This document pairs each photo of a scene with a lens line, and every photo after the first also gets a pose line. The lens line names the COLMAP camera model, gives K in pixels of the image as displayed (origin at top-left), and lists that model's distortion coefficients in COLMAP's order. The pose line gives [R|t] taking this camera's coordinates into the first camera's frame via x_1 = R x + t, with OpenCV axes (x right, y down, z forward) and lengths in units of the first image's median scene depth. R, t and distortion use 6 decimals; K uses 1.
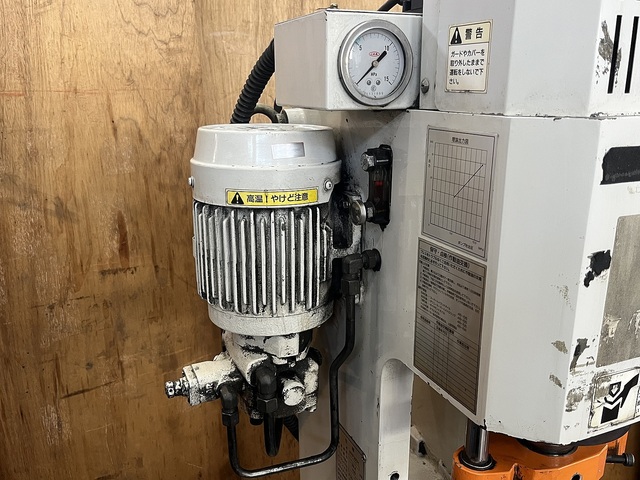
lens RADIAL K [[560.1, 0, 320.0], [0, 560.1, 240.0], [0, 0, 1]] dist [0.017775, -0.003072]
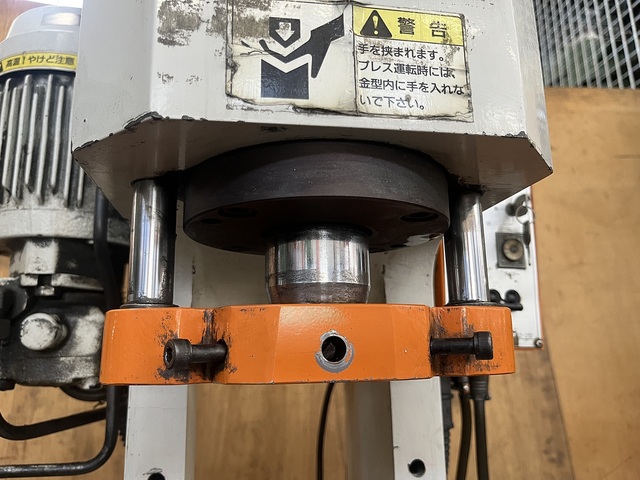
lens RADIAL K [[497.4, 0, 320.0], [0, 497.4, 240.0], [0, 0, 1]] dist [0.073620, -0.139753]
pose [[0.969346, -0.067634, -0.236206, 0.523561], [-0.050637, 0.885736, -0.461419, 0.515981], [0.240424, 0.459235, 0.855160, 0.572769]]
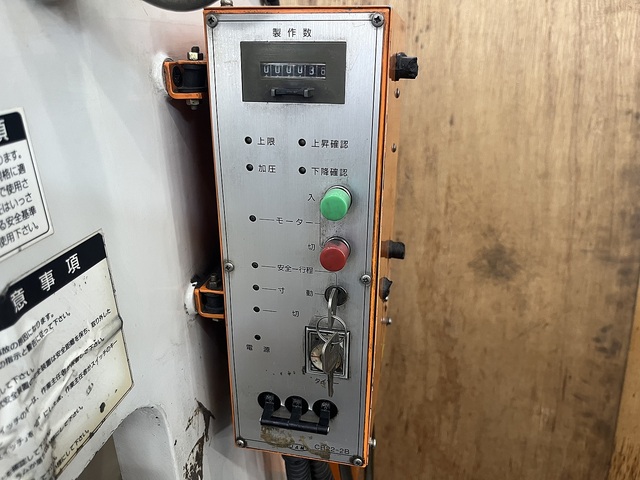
lens RADIAL K [[497.4, 0, 320.0], [0, 497.4, 240.0], [0, 0, 1]] dist [0.073620, -0.139753]
pose [[0.818155, 0.187877, -0.543437, 0.909818], [-0.130698, 0.981138, 0.142431, -0.078491], [0.559946, -0.045505, 0.827278, 0.915844]]
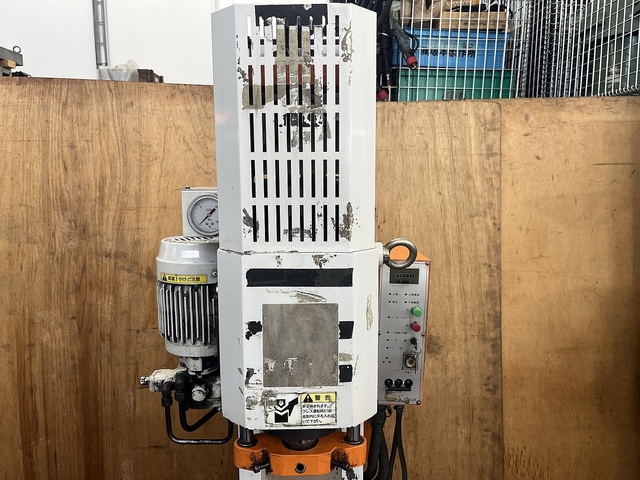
lens RADIAL K [[497.4, 0, 320.0], [0, 497.4, 240.0], [0, 0, 1]] dist [0.073620, -0.139753]
pose [[0.927385, 0.052194, -0.370450, 0.964503], [-0.100938, 0.988406, -0.113426, -0.061297], [0.360235, 0.142582, 0.921901, -0.388128]]
